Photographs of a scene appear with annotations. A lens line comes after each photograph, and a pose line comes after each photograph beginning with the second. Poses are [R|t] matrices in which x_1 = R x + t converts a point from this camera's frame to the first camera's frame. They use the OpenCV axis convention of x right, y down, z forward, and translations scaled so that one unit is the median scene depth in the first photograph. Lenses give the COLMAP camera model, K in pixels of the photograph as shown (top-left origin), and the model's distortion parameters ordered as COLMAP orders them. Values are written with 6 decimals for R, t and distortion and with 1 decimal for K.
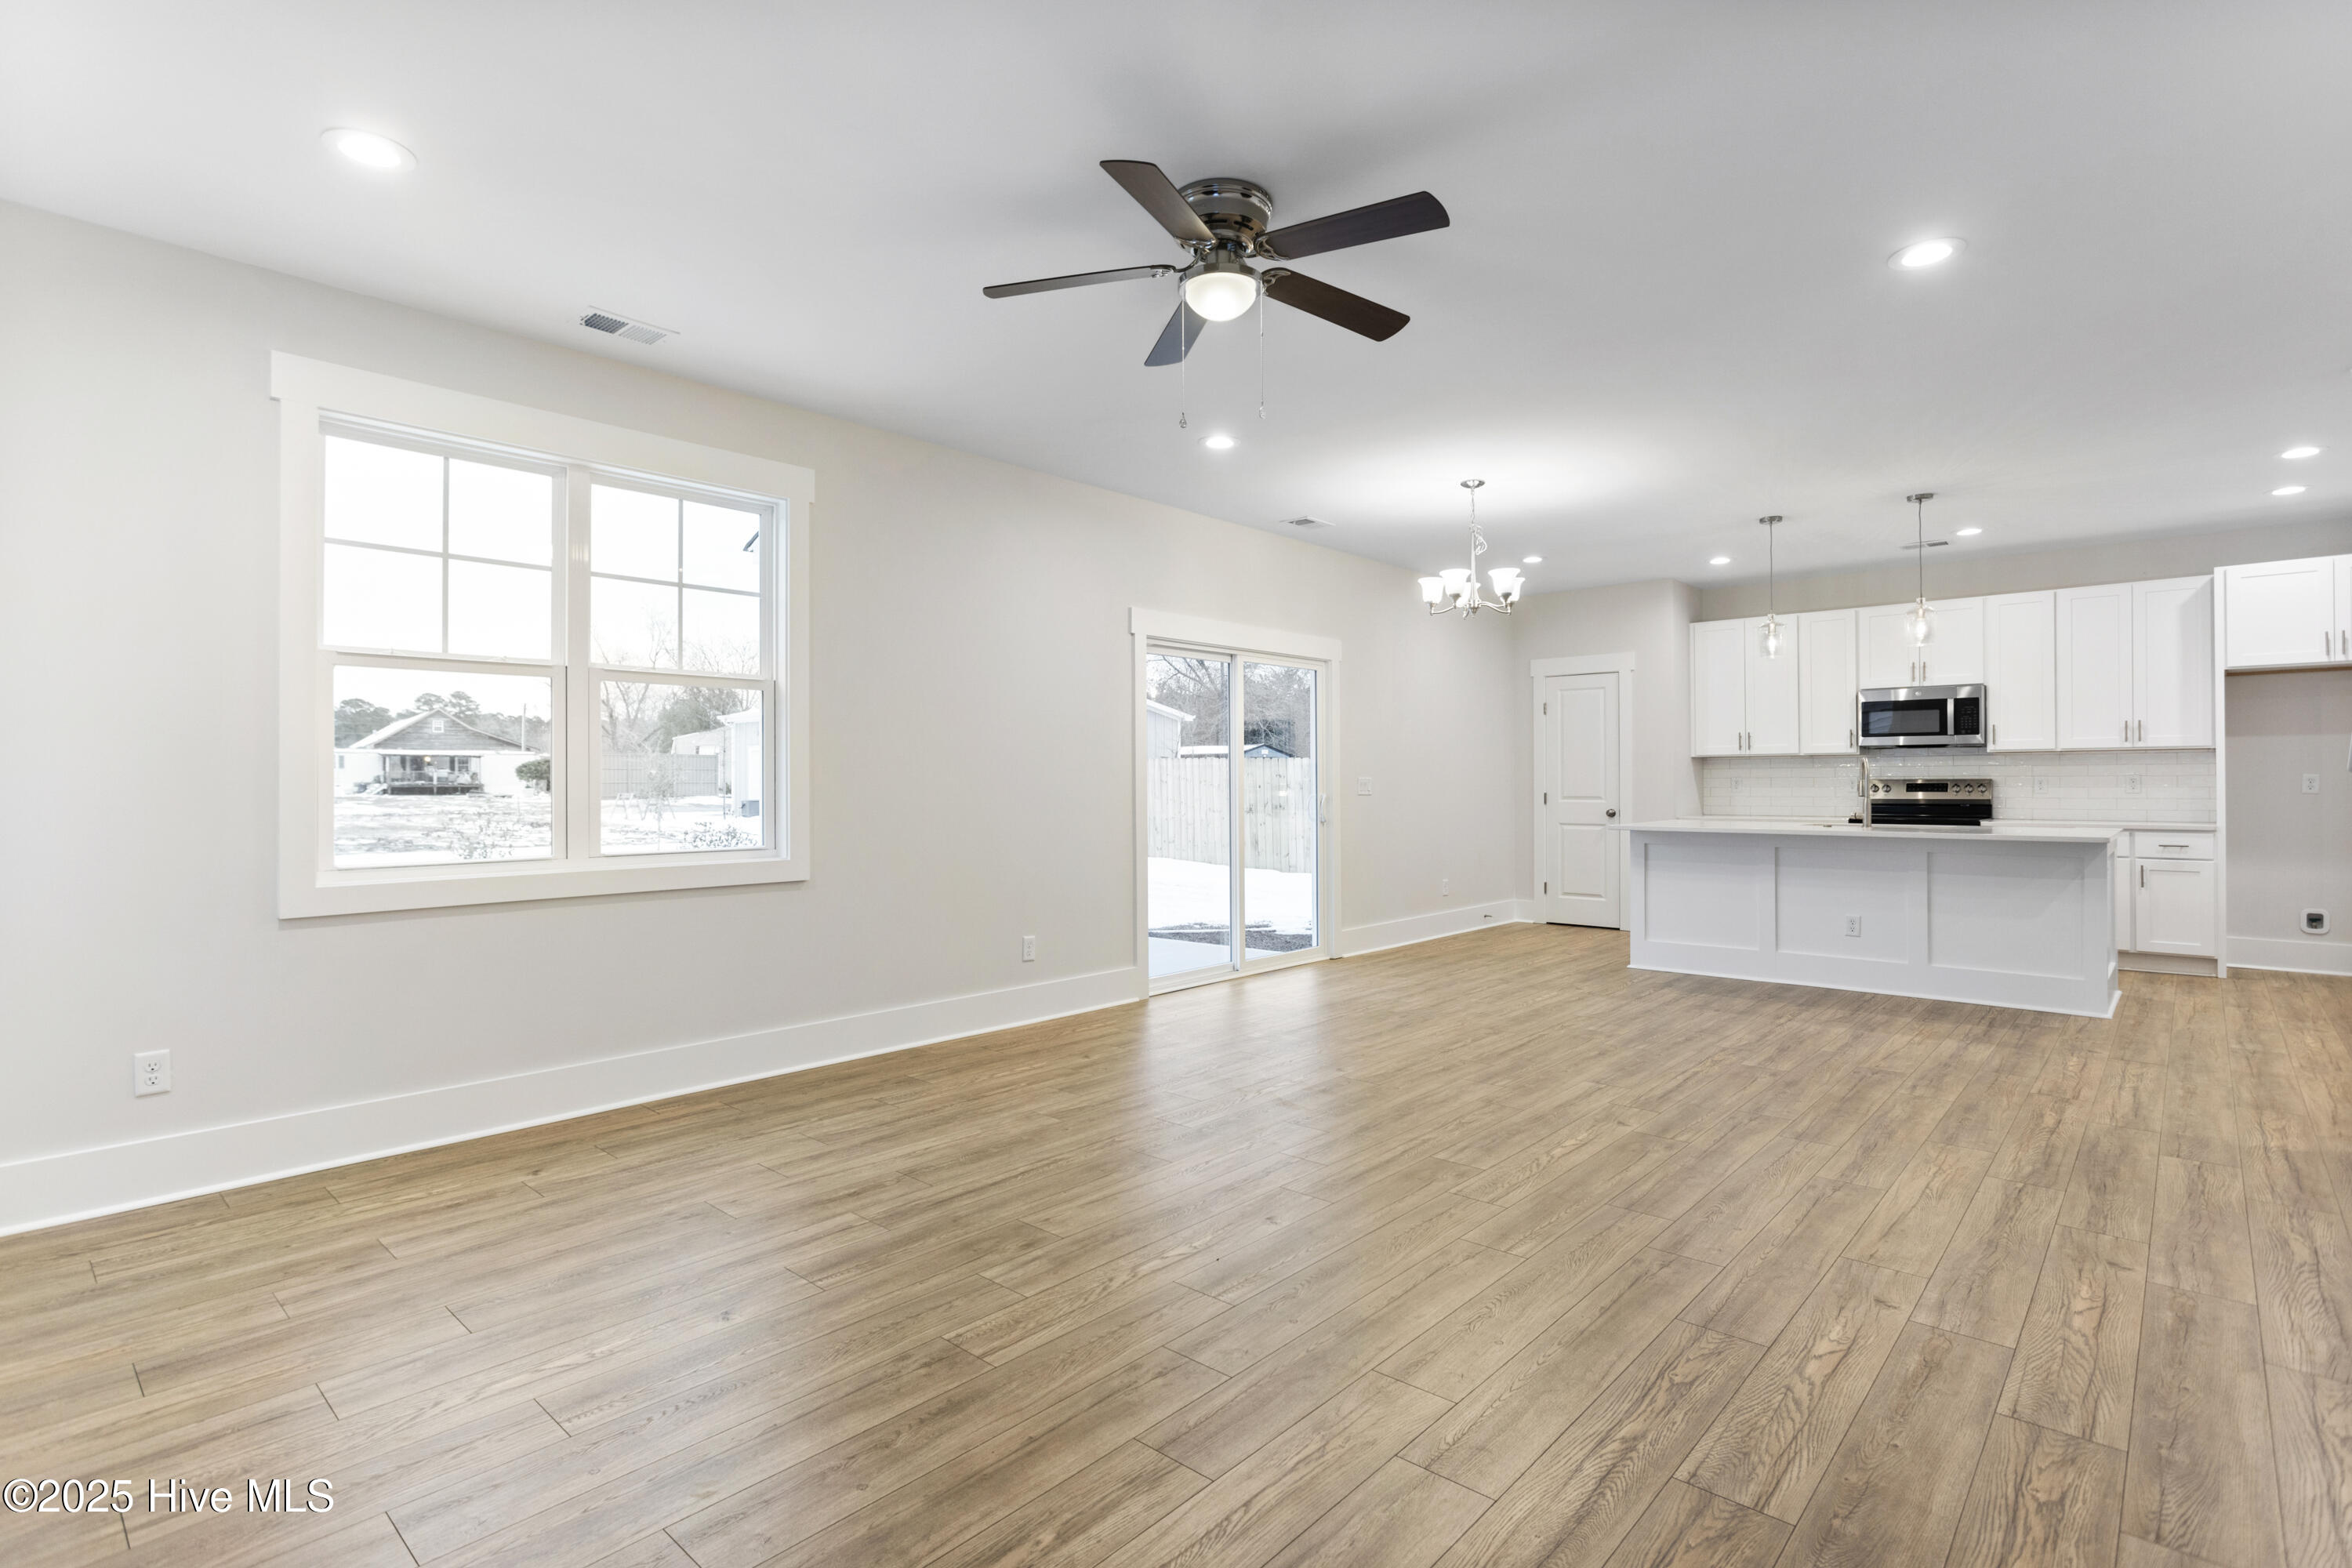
lens RADIAL K [[1112.3, 0, 1187.1], [0, 1112.3, 781.0], [0, 0, 1]] dist [-0.003876, -0.000147]
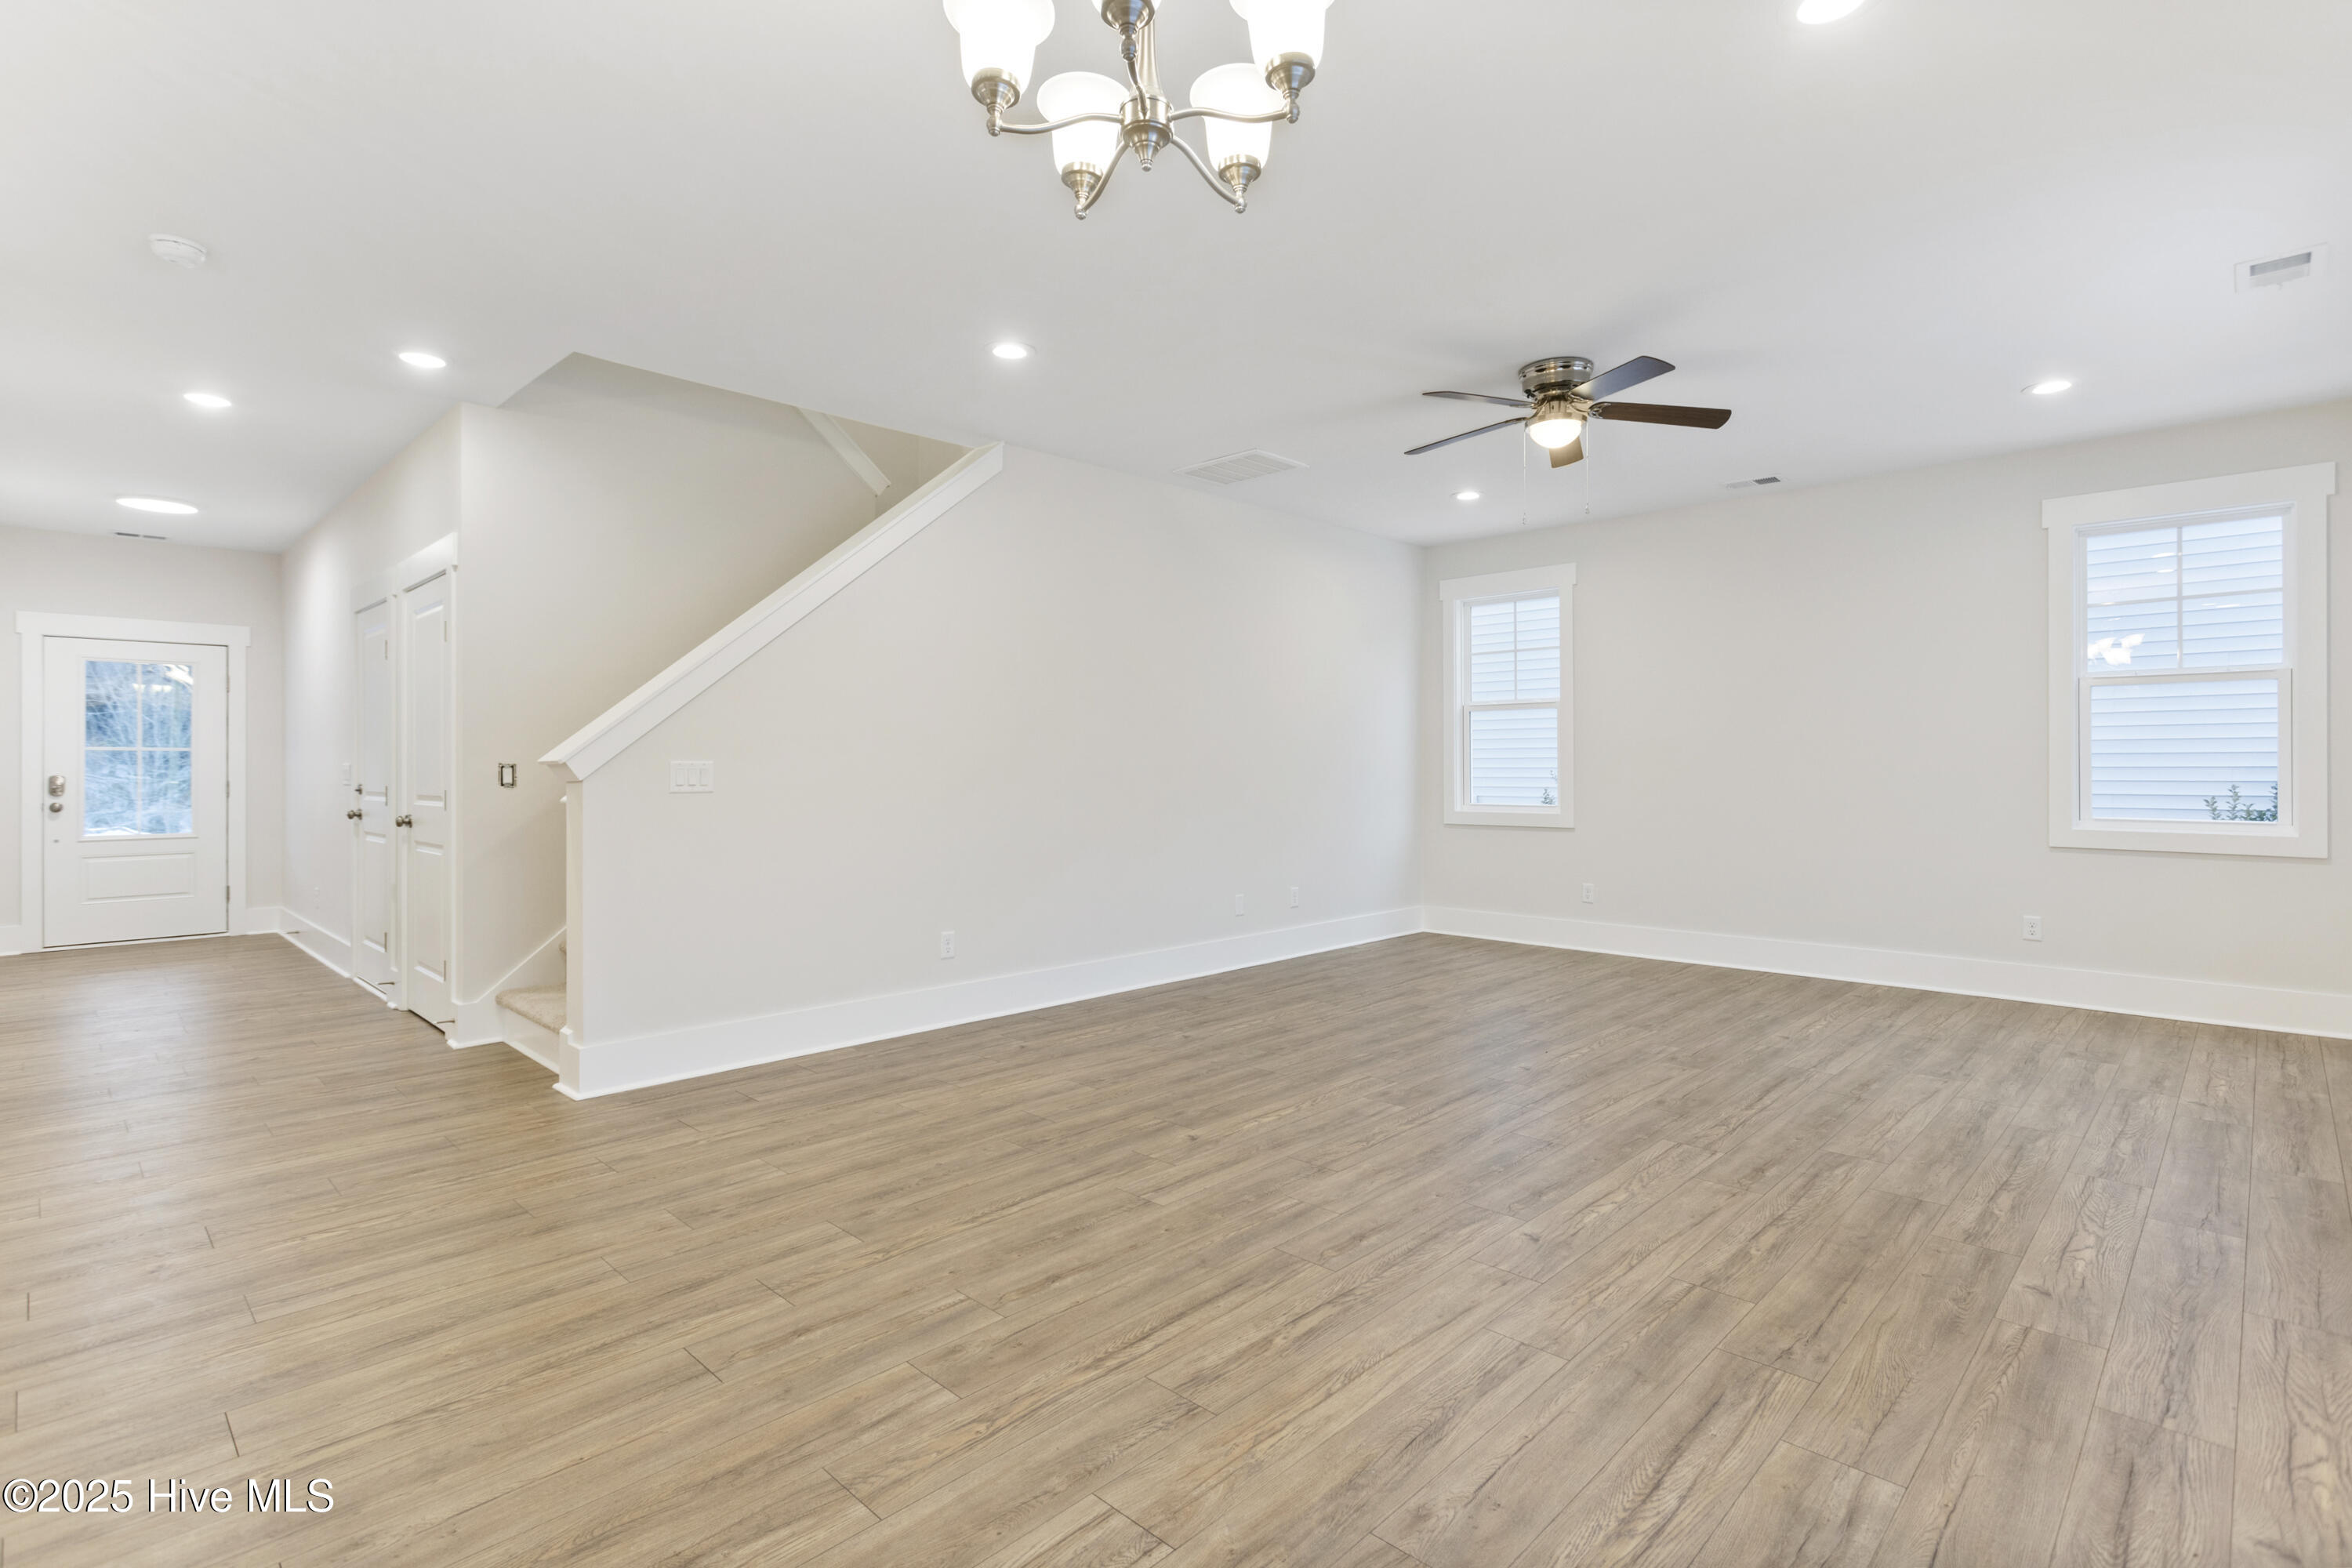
lens RADIAL K [[1109.1, 0, 1179.2], [0, 1109.1, 778.3], [0, 0, 1]] dist [0.001447, 0.000153]
pose [[-0.999045, 0.007210, 0.043102, 0.202593], [0.007488, 0.999952, 0.006275, 0.001234], [-0.043055, 0.006591, -0.999051, 1.078551]]
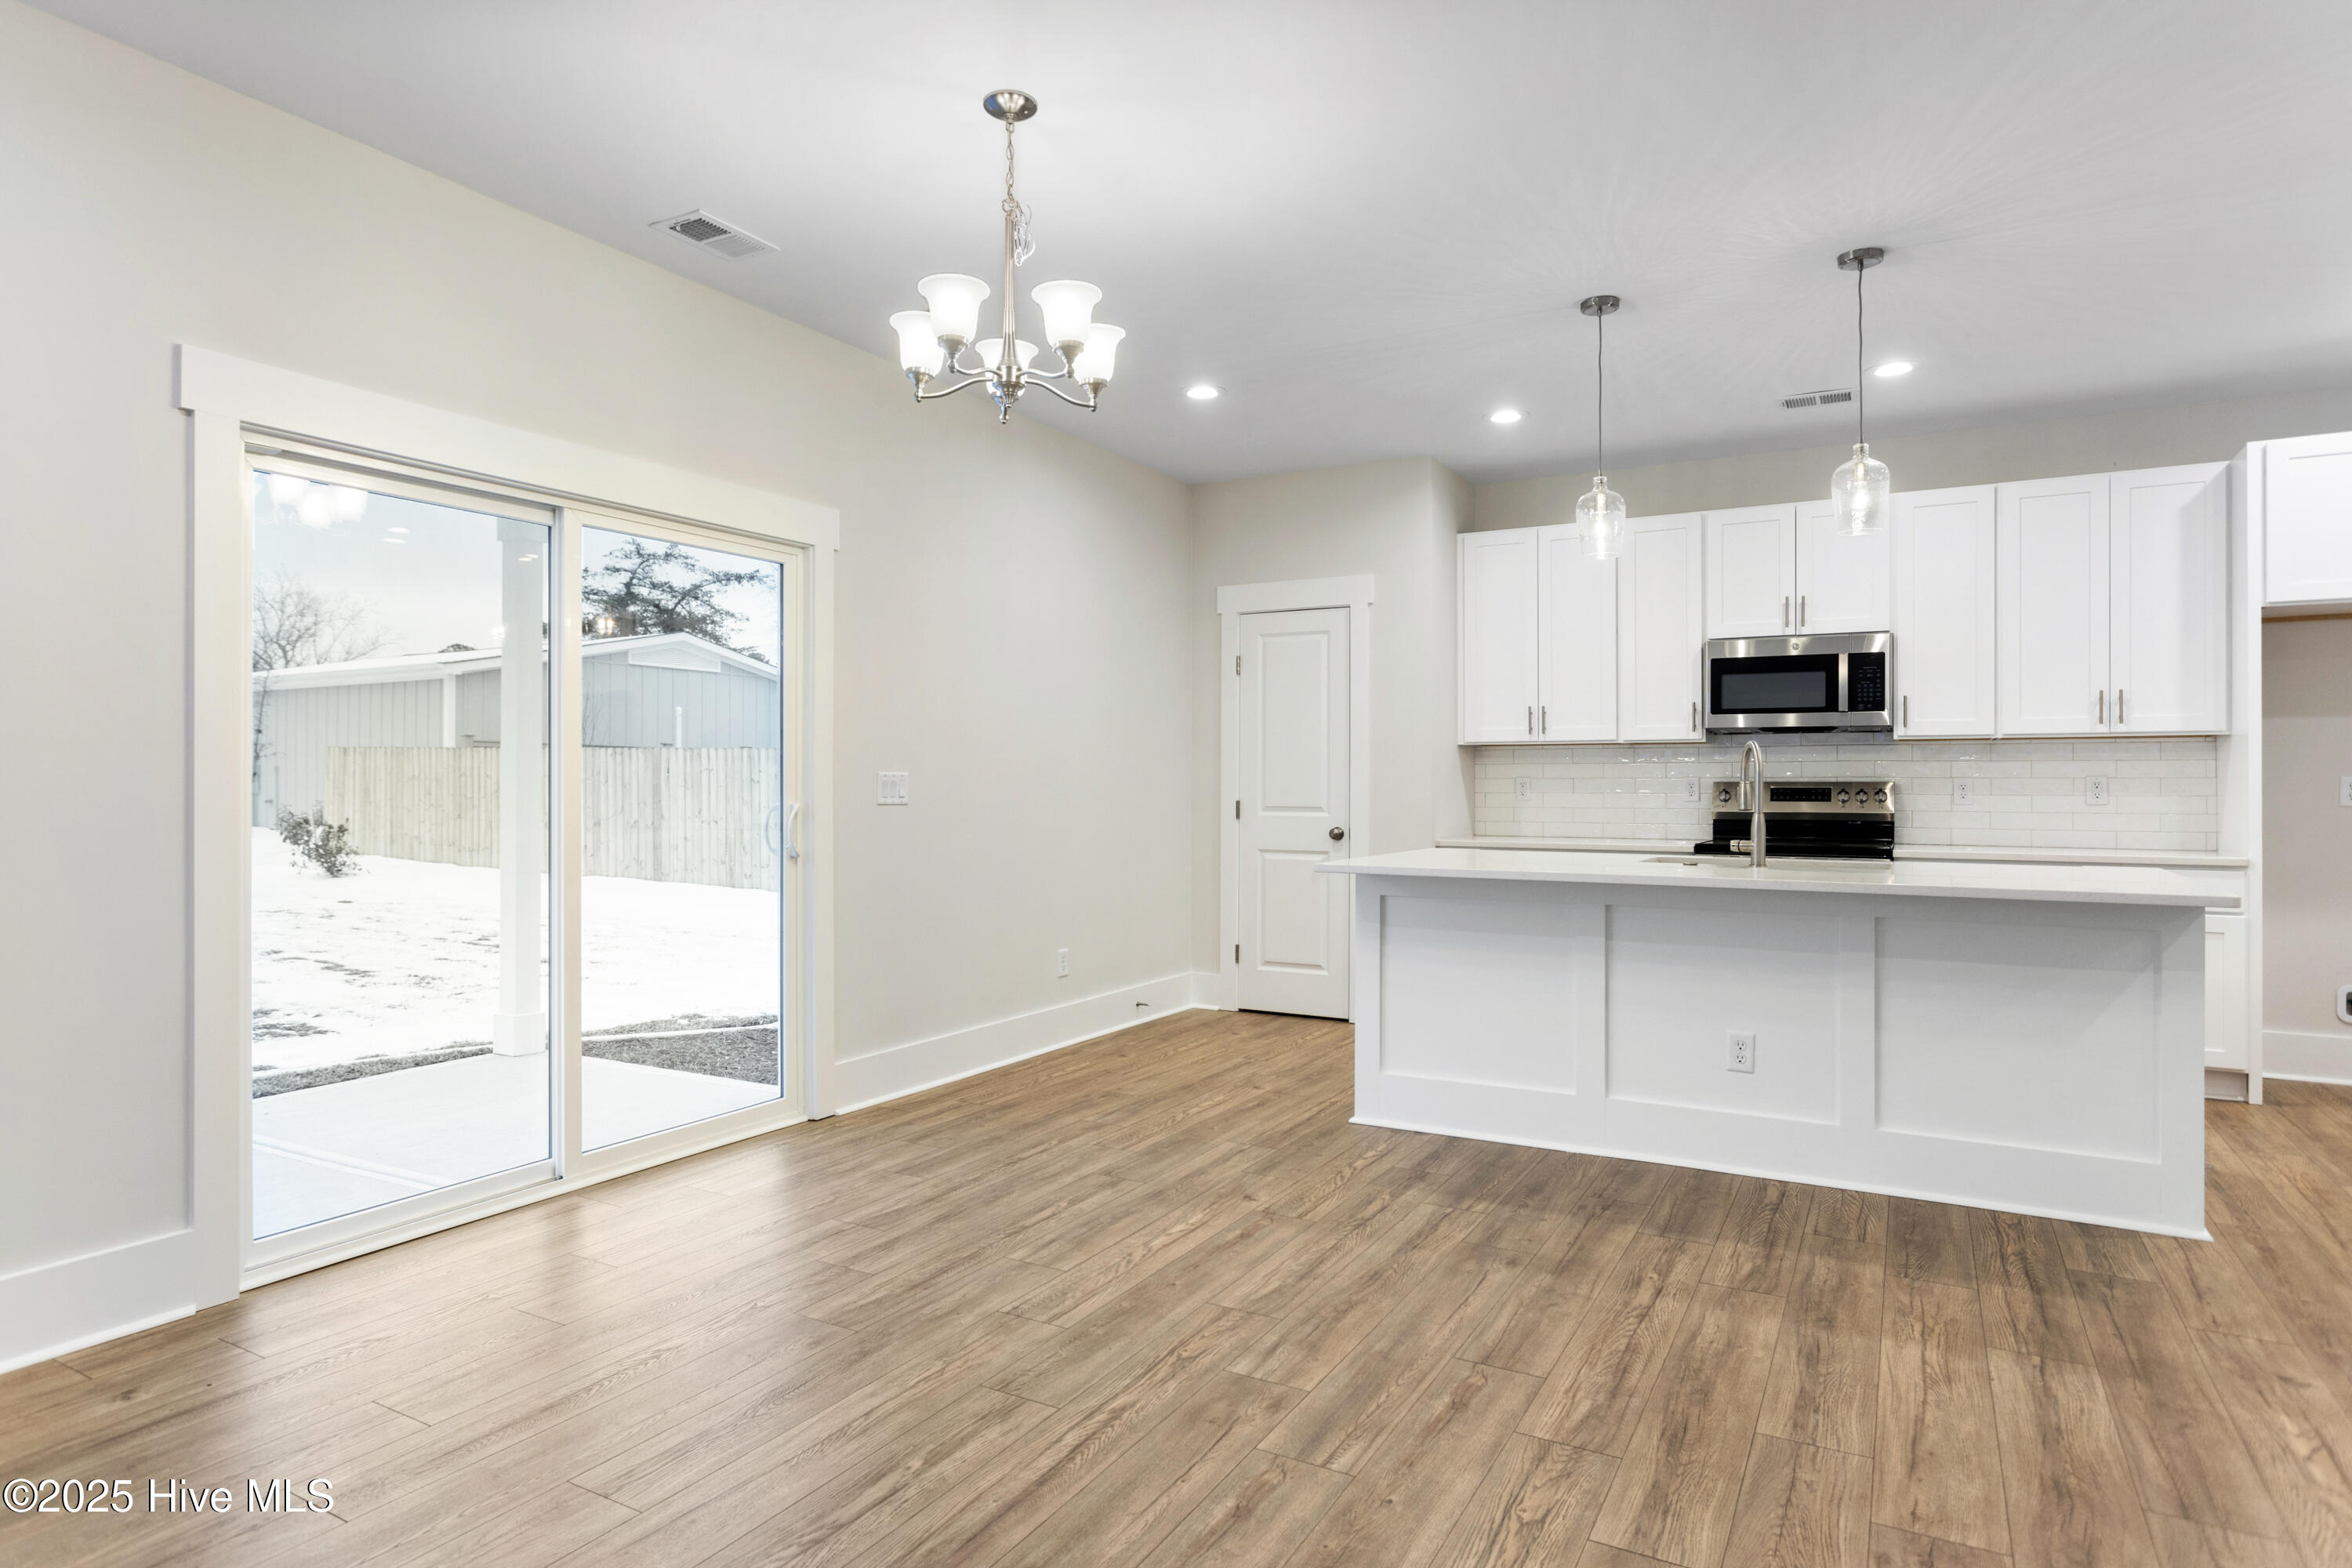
lens RADIAL K [[1283.0, 0, 1176.0], [0, 1283.0, 784.0], [0, 0, 1]] dist [-0.003947, -0.000705]
pose [[0.976996, 0.005721, 0.213183, 0.182325], [-0.005996, 0.999982, 0.000643, 0.001634], [-0.213175, -0.001906, 0.977012, 0.413533]]
